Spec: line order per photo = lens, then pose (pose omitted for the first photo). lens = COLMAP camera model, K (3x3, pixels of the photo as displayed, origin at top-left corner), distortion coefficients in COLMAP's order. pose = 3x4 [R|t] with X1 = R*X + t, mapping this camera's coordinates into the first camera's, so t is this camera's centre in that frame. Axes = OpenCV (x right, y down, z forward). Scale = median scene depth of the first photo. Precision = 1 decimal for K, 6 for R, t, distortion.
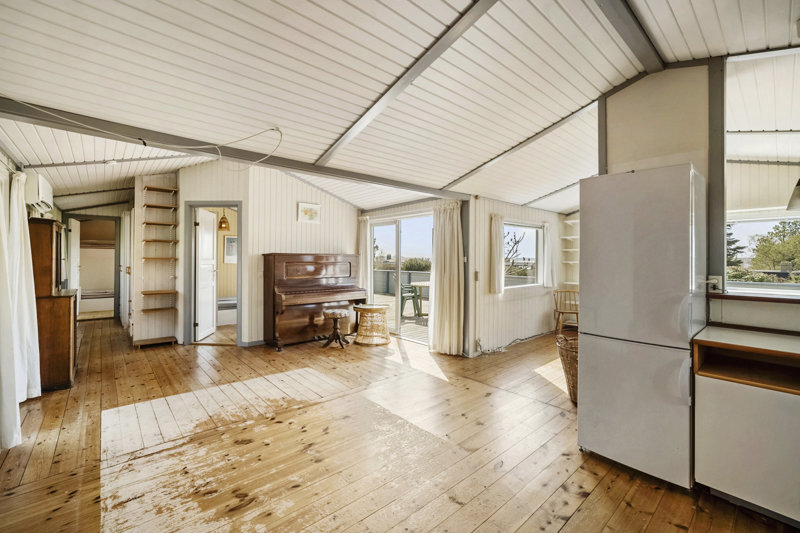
lens RADIAL K [[339.2, 0, 404.8], [0, 339.2, 260.2], [0, 0, 1]] dist [-0.025207, 0.015396]
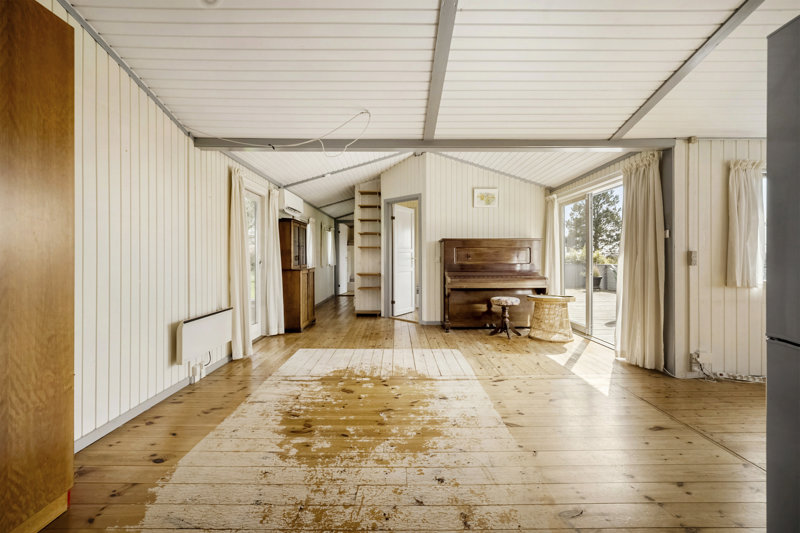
lens RADIAL K [[339.2, 0, 404.8], [0, 339.2, 260.2], [0, 0, 1]] dist [-0.025207, 0.015396]
pose [[0.755147, -0.004925, -0.655537, 0.236043], [0.005834, 0.999983, -0.000792, 0.051589], [0.655529, -0.003226, 0.755163, 0.140182]]
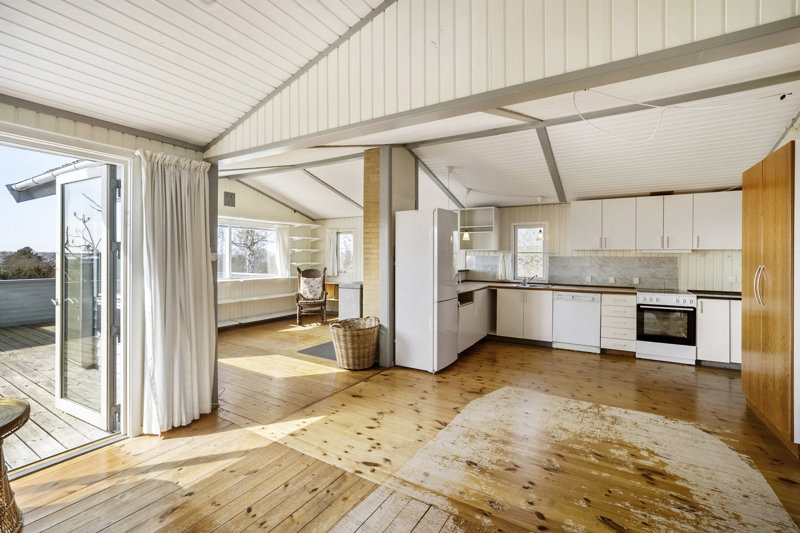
lens RADIAL K [[348.4, 0, 398.6], [0, 348.4, 256.3], [0, 0, 1]] dist [-0.001202, 0.008457]
pose [[-0.273465, -0.002423, 0.961879, -0.578883], [-0.004522, 0.999989, 0.001234, -0.006991], [-0.961871, -0.004012, -0.273473, 0.891745]]
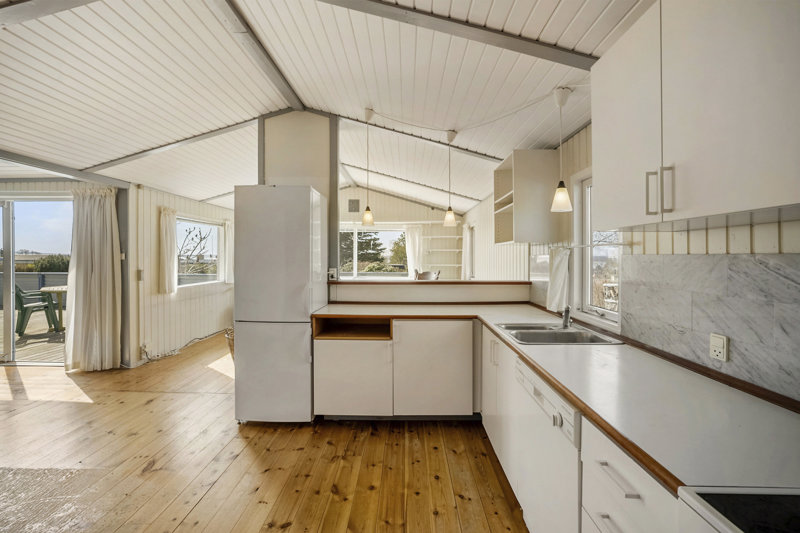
lens RADIAL K [[337.1, 0, 397.3], [0, 337.1, 262.2], [0, 0, 1]] dist [-0.031665, 0.013474]
pose [[0.683357, -0.009857, 0.730018, 0.040275], [-0.000526, 0.999902, 0.013994, -0.000025], [-0.730084, -0.009947, 0.683285, -0.095596]]
